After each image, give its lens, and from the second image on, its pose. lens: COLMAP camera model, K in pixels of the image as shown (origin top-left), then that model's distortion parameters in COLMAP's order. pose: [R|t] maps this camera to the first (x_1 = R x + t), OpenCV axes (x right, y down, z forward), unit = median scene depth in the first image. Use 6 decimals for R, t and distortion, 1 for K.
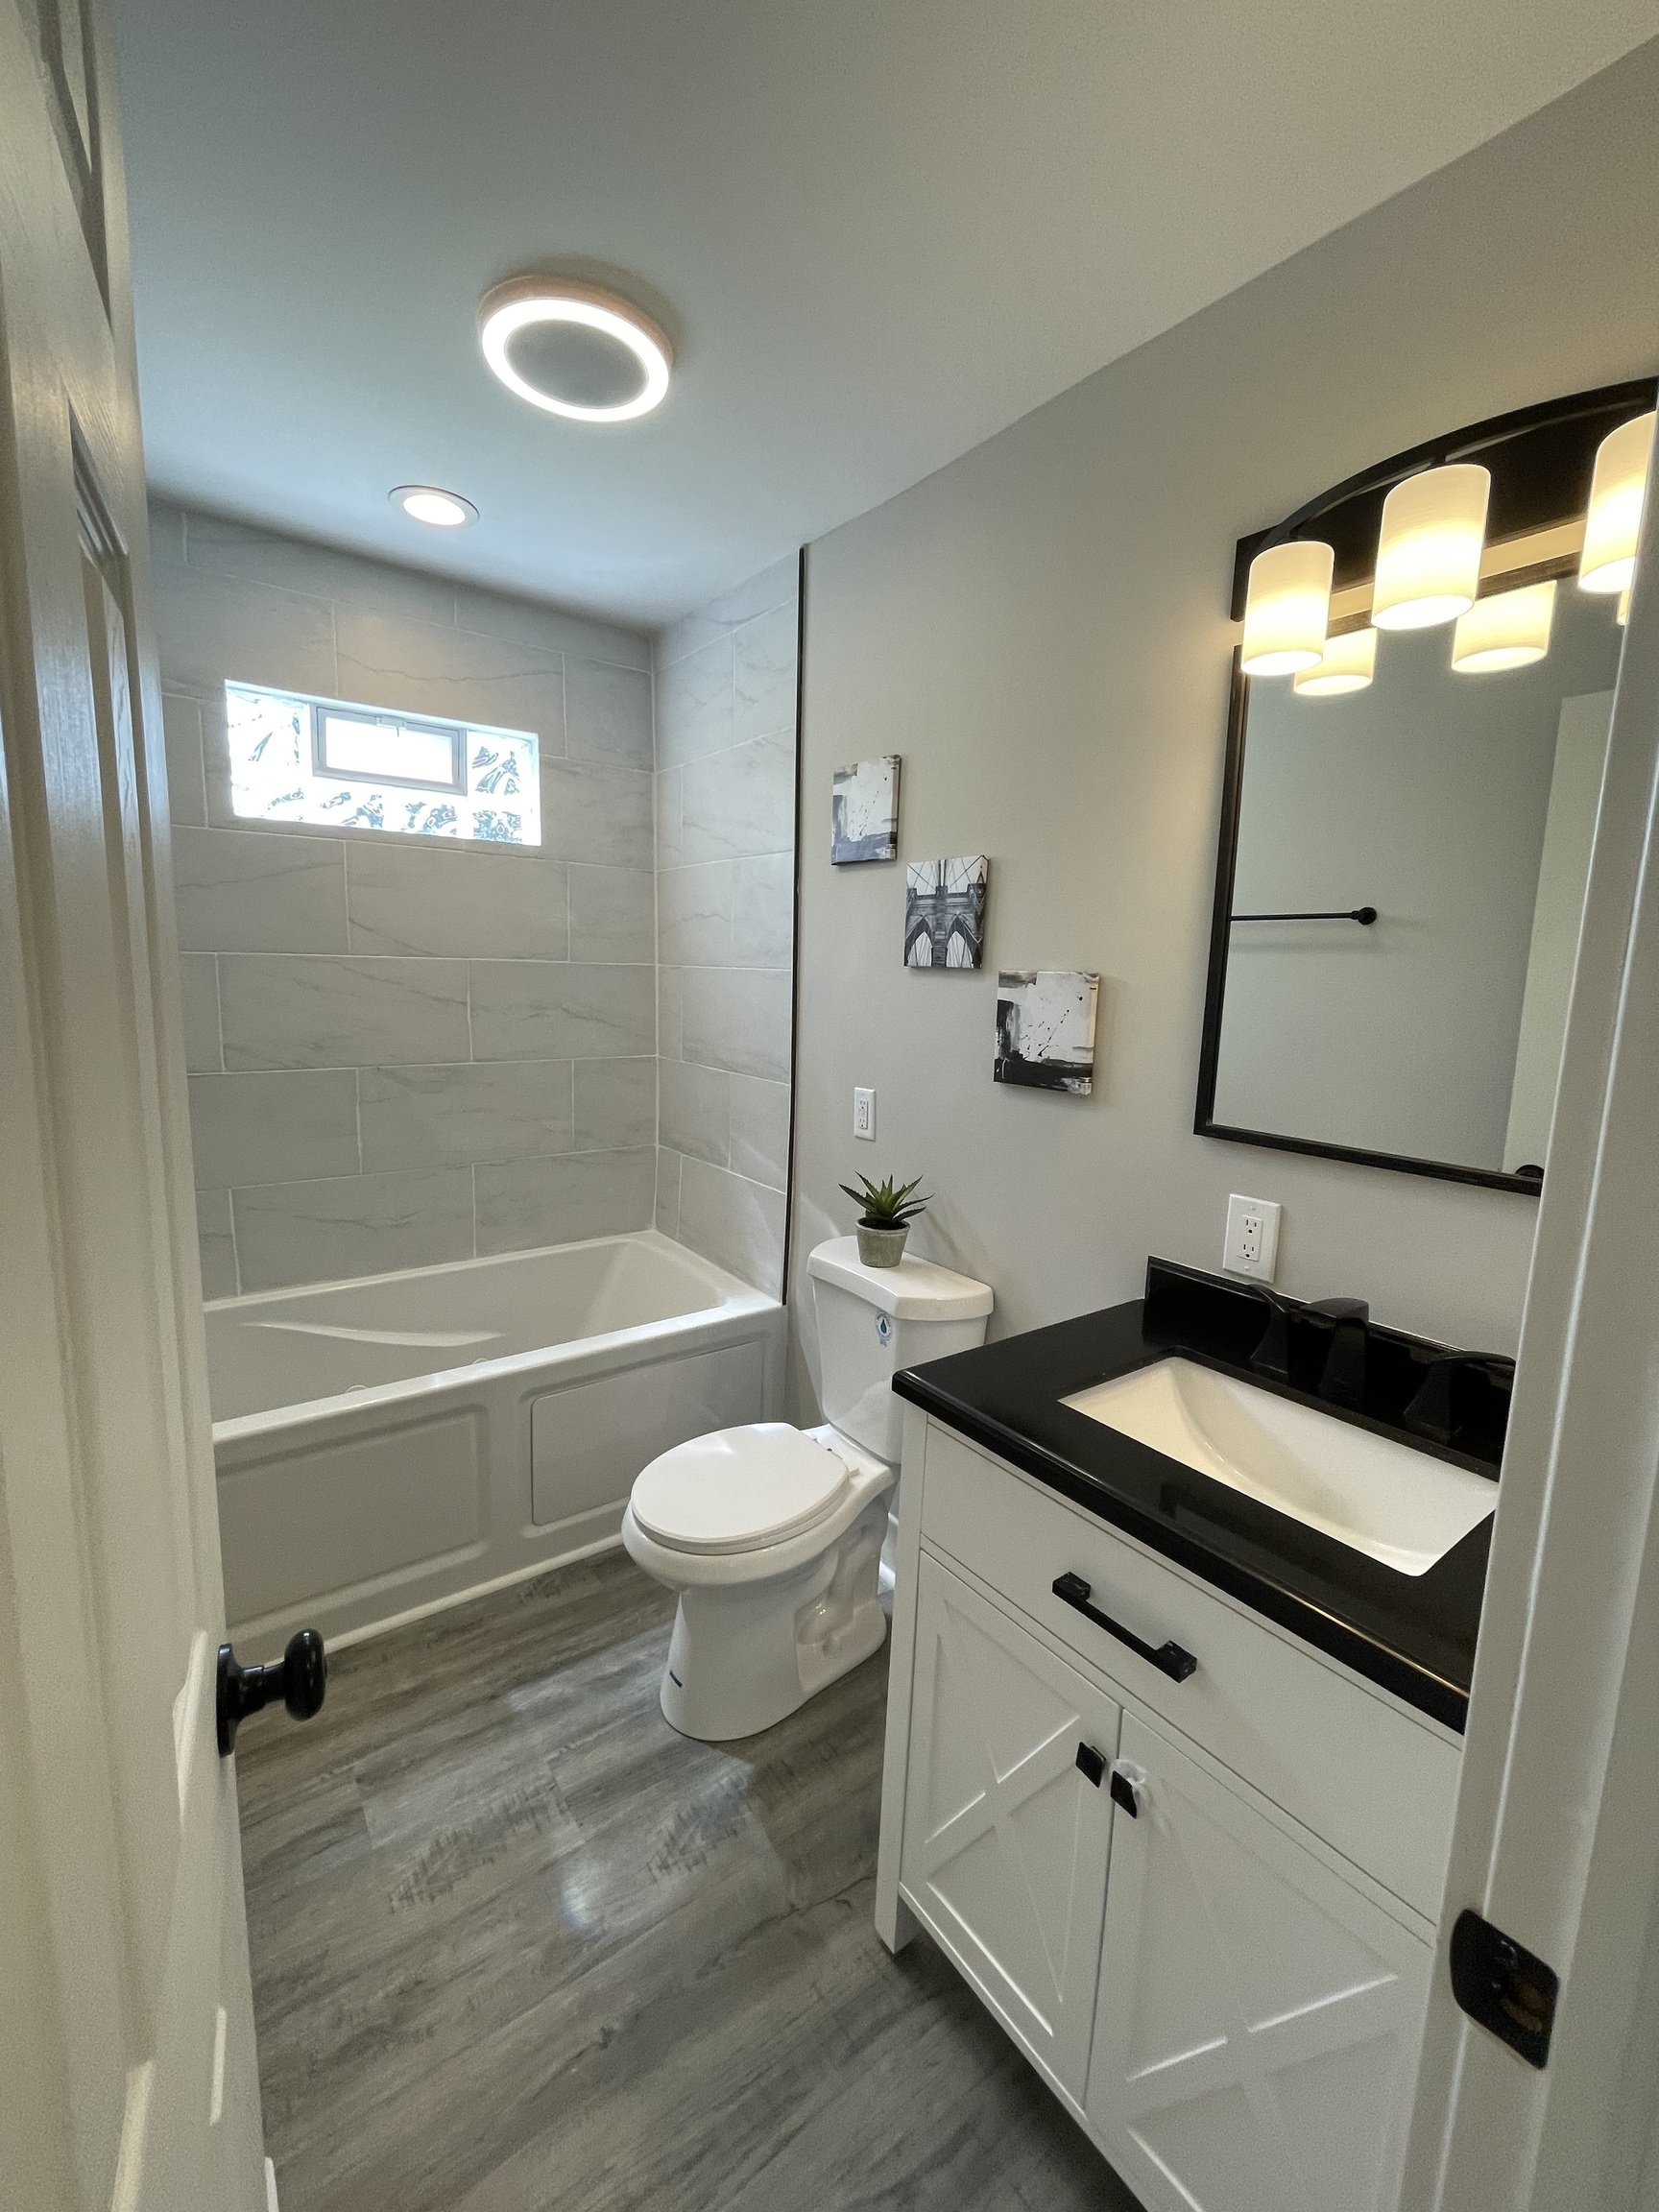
lens RADIAL K [[893.4, 0, 821.8], [0, 893.4, 1097.7], [0, 0, 1]] dist [-0.004265, 0.000828]
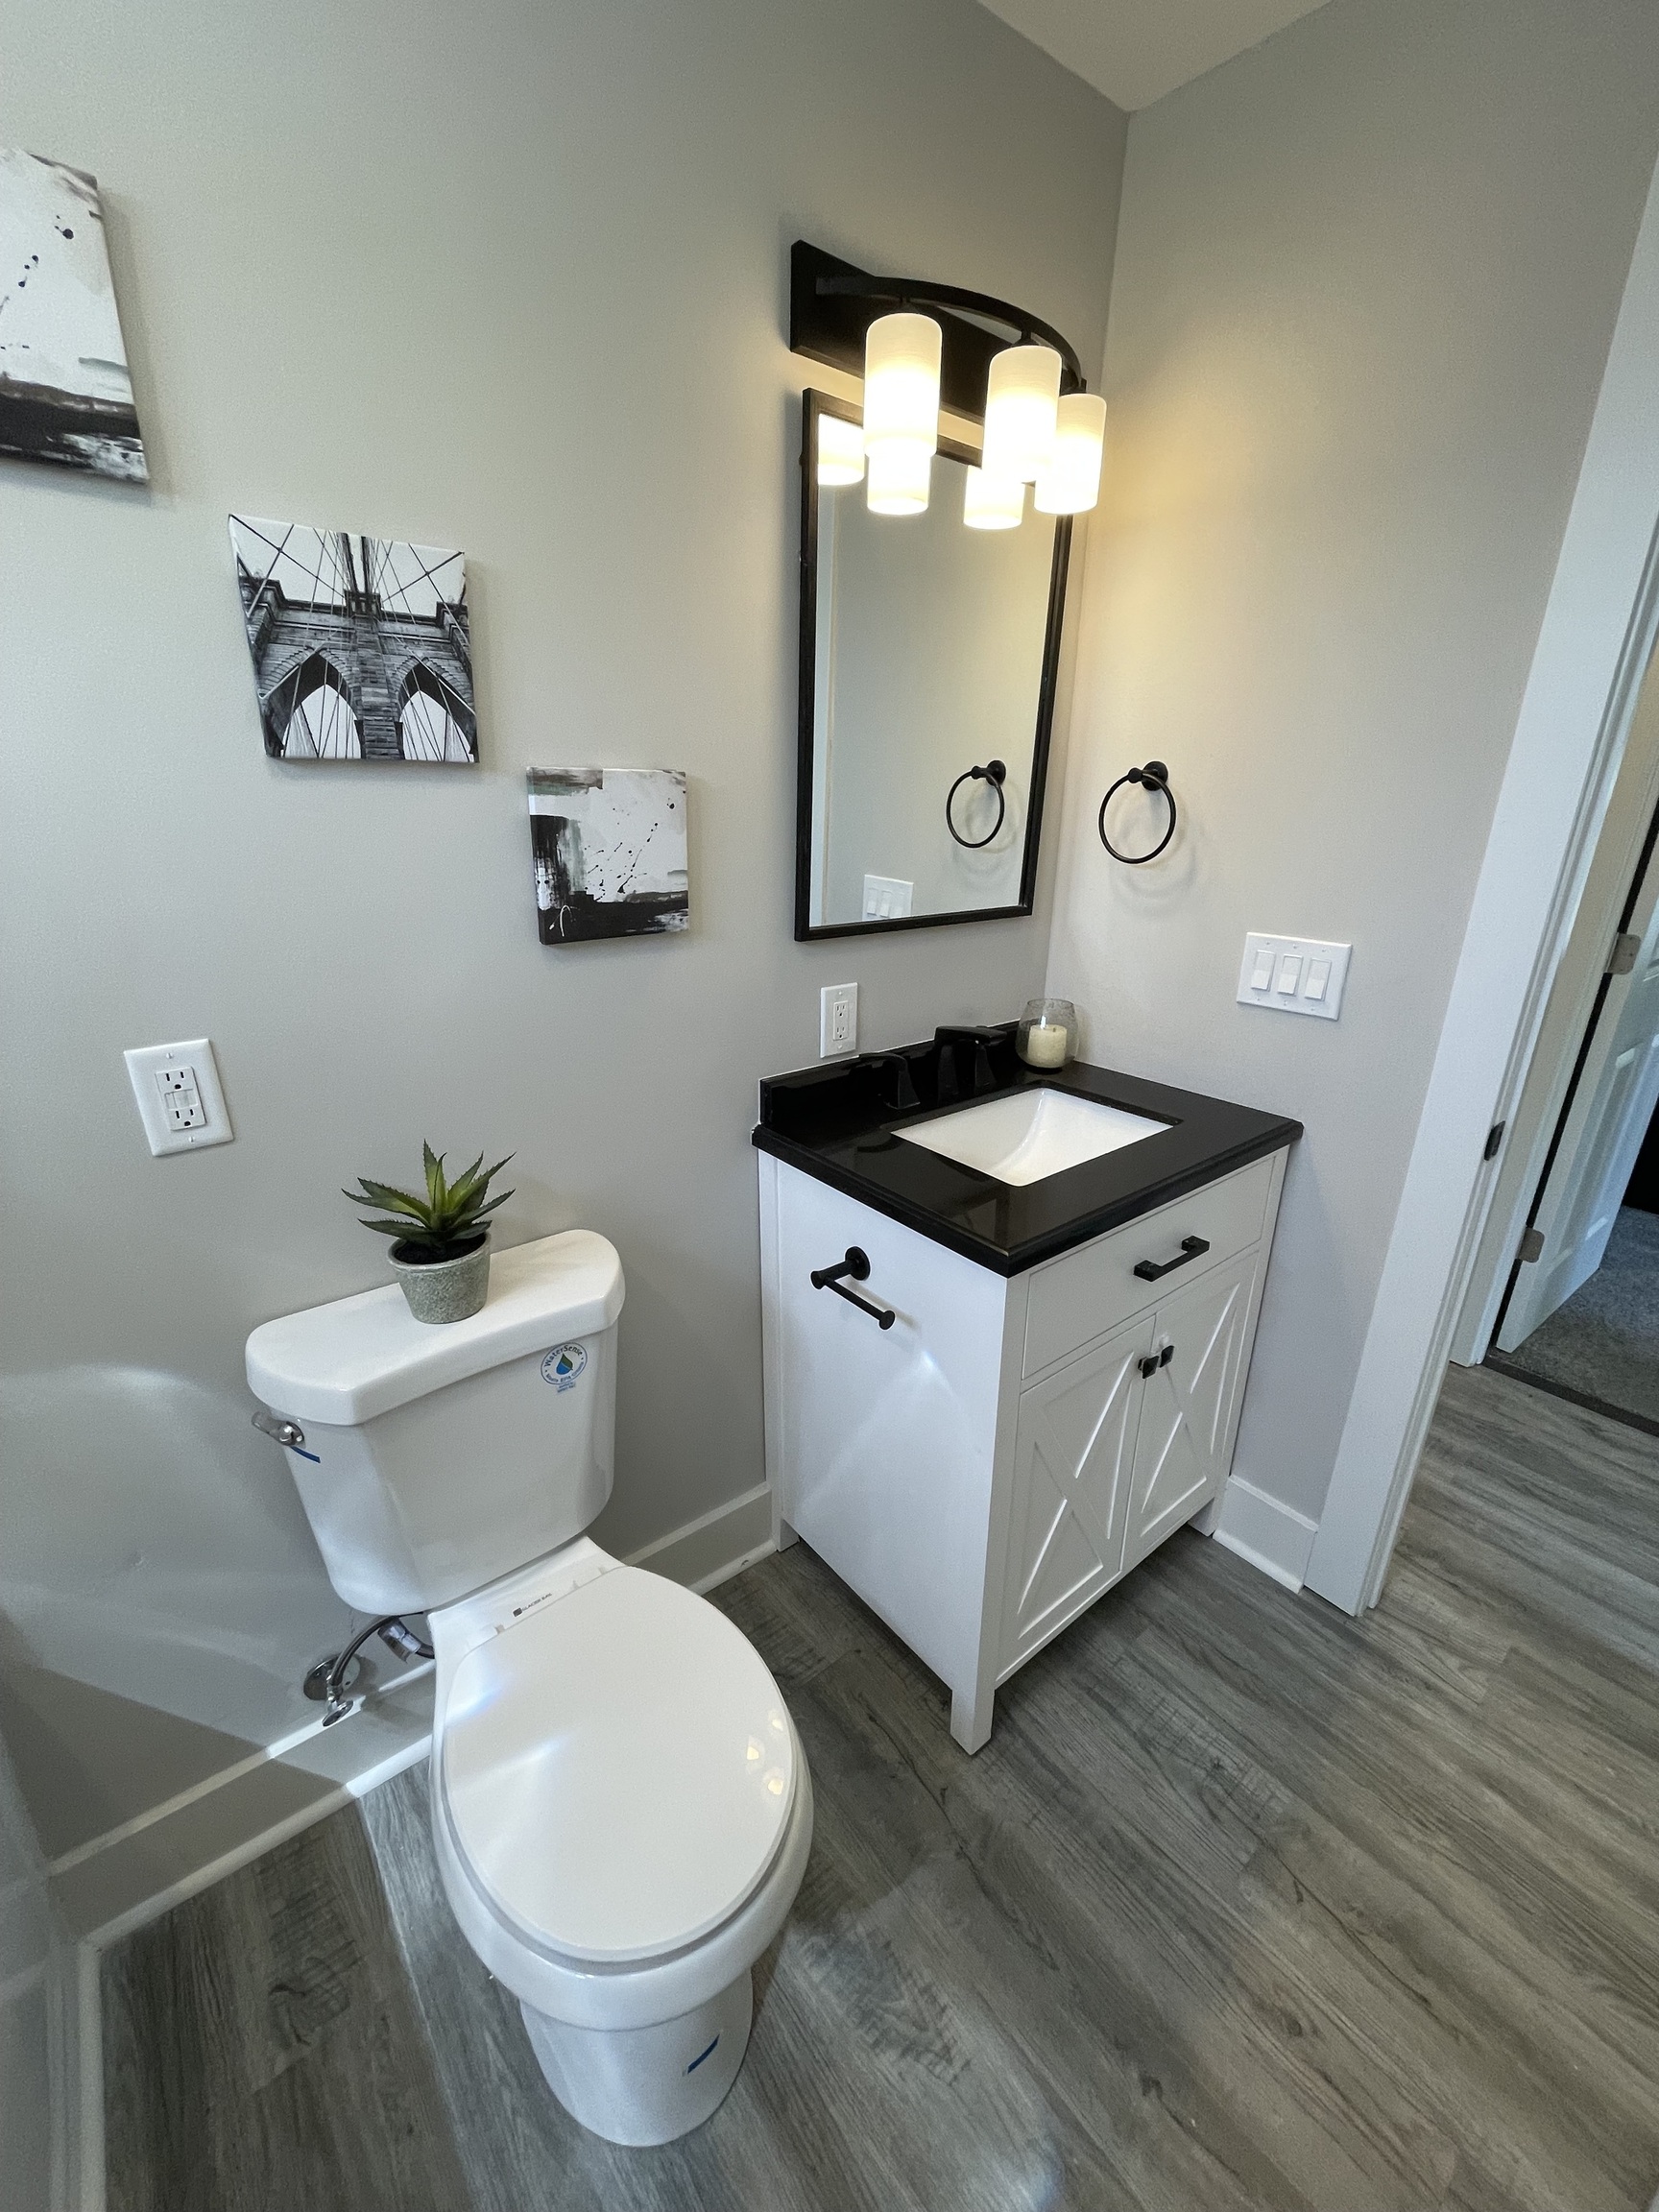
lens RADIAL K [[885.6, 0, 828.0], [0, 885.6, 1095.8], [0, 0, 1]] dist [-0.008215, 0.000196]
pose [[-0.047945, -0.357229, 0.932785, -0.441678], [0.126717, 0.924139, 0.360431, -0.117999], [-0.990779, 0.135481, 0.000959, 0.767182]]
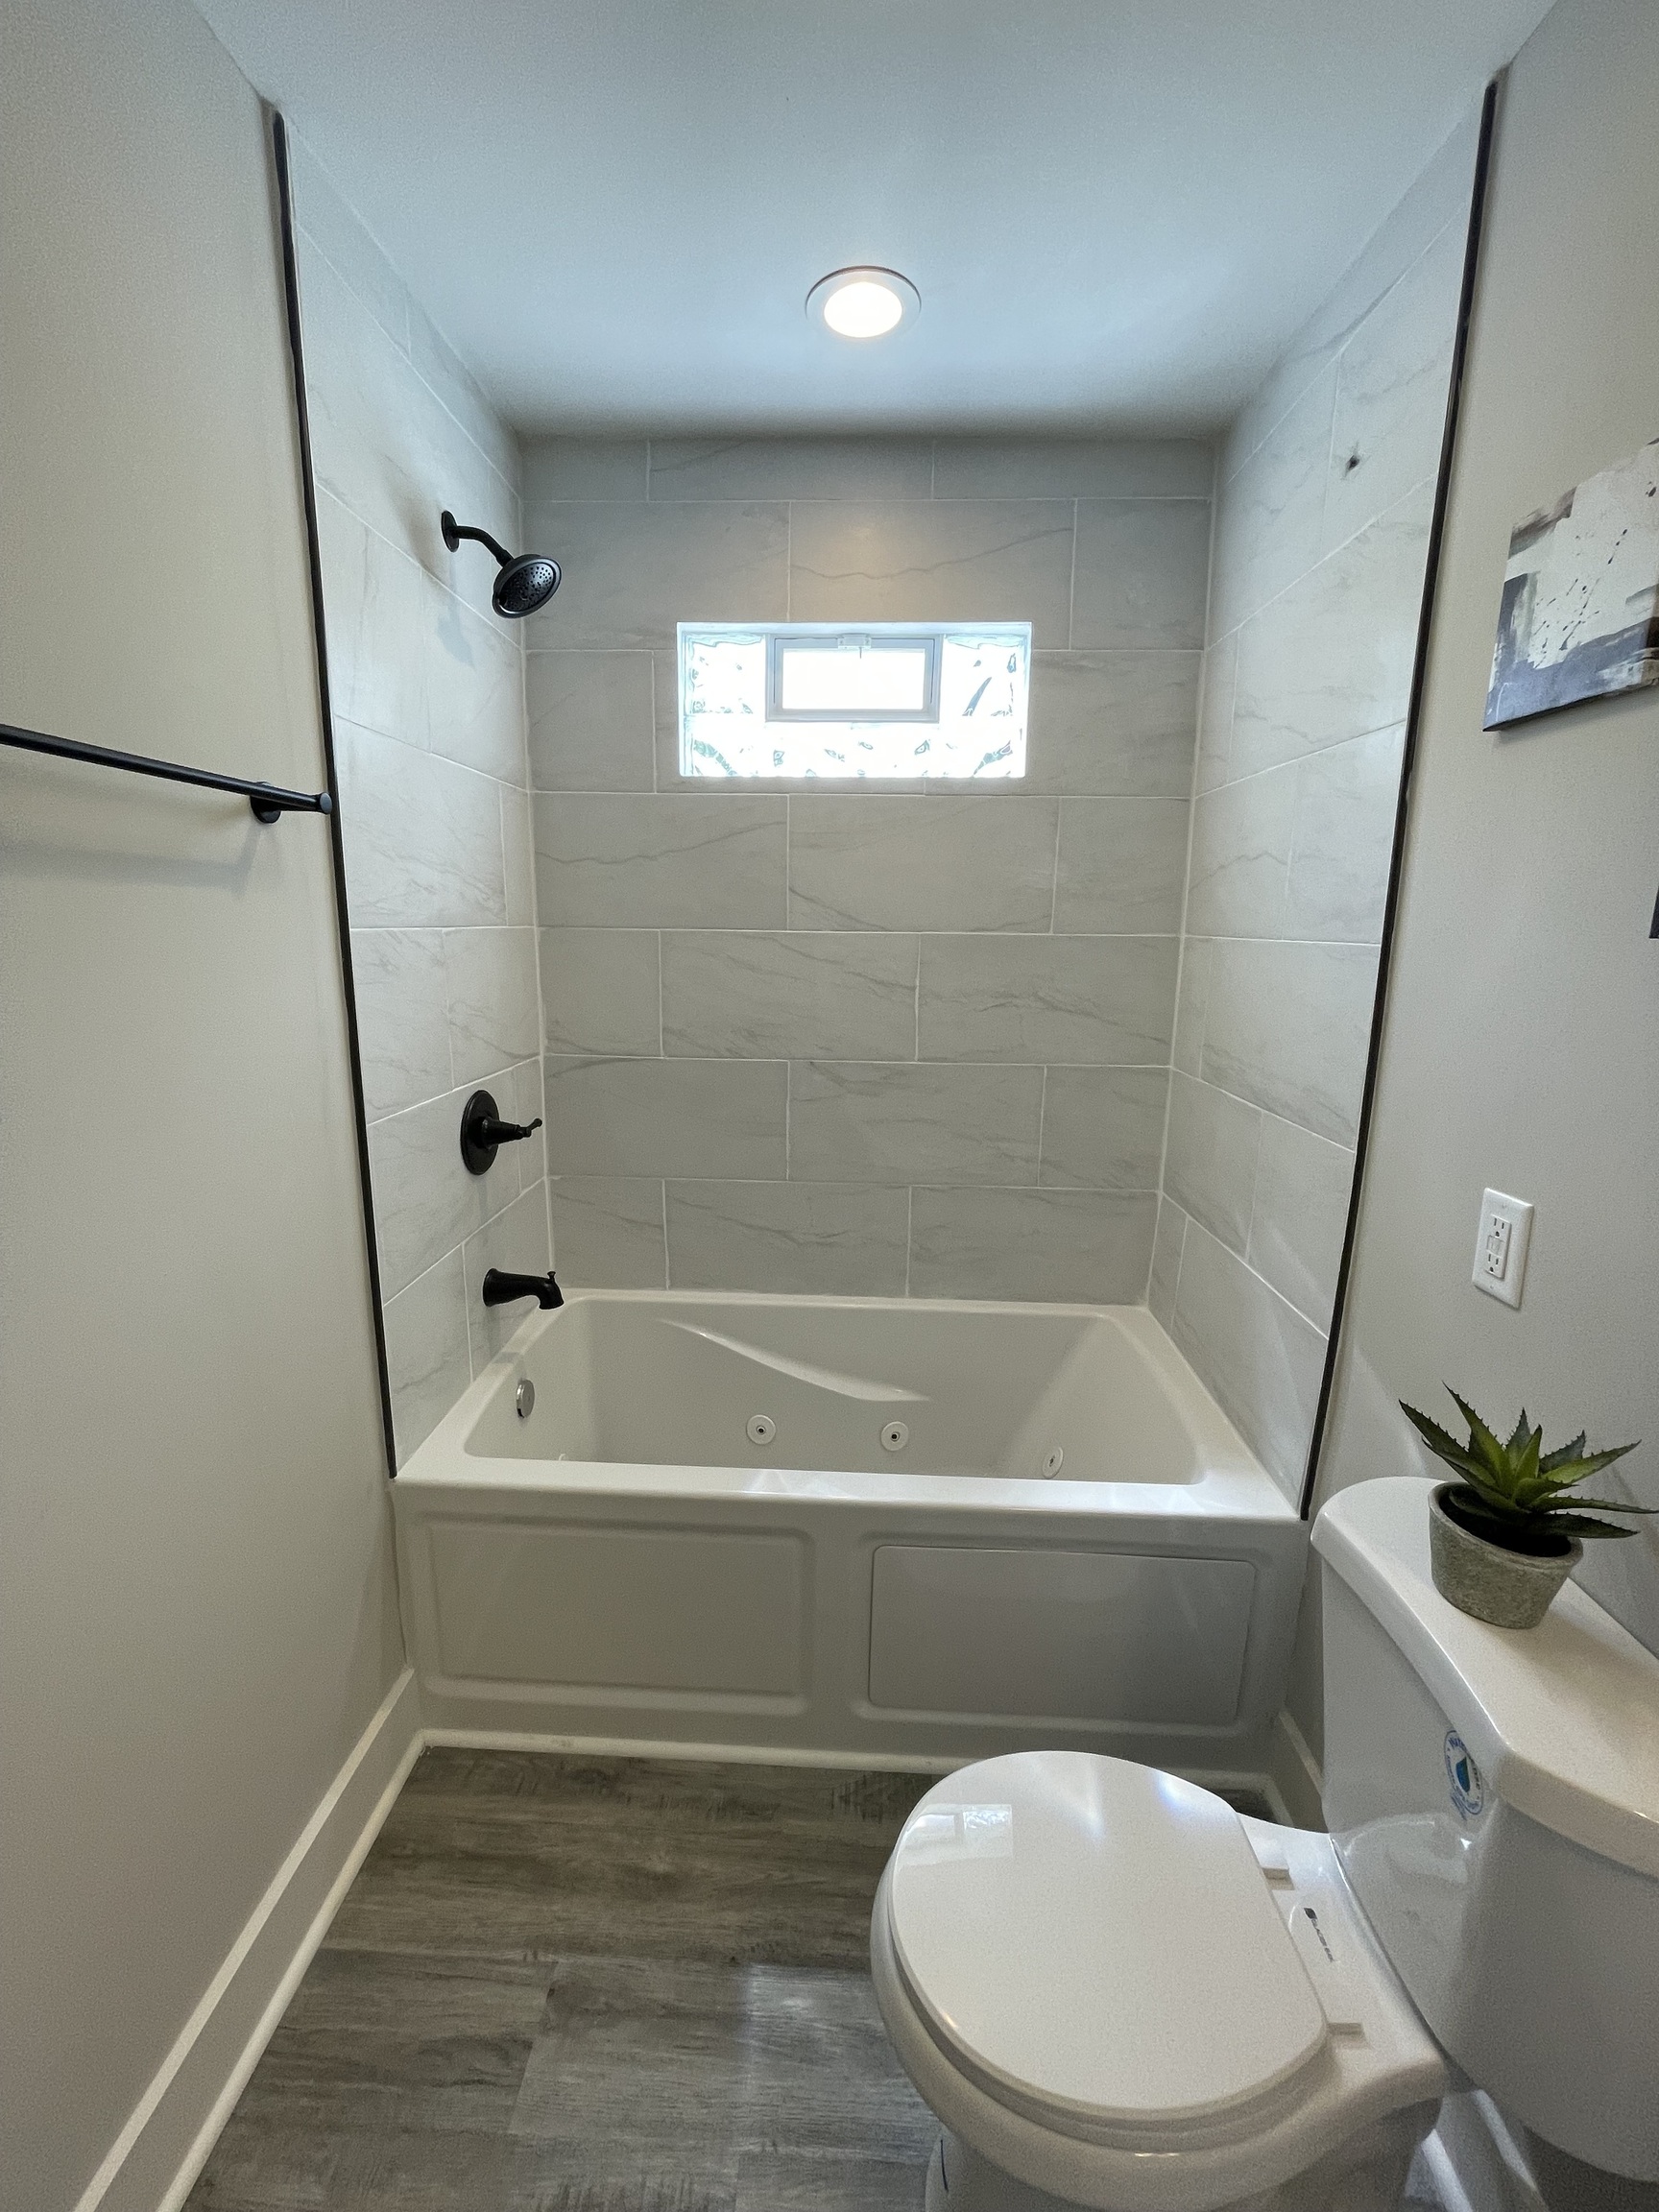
lens RADIAL K [[893.4, 0, 821.8], [0, 893.4, 1097.7], [0, 0, 1]] dist [-0.004265, 0.000828]
pose [[0.778654, 0.102418, -0.619038, 0.058999], [-0.081729, 0.994738, 0.061775, -0.070385], [0.622108, 0.002492, 0.782928, 0.452230]]
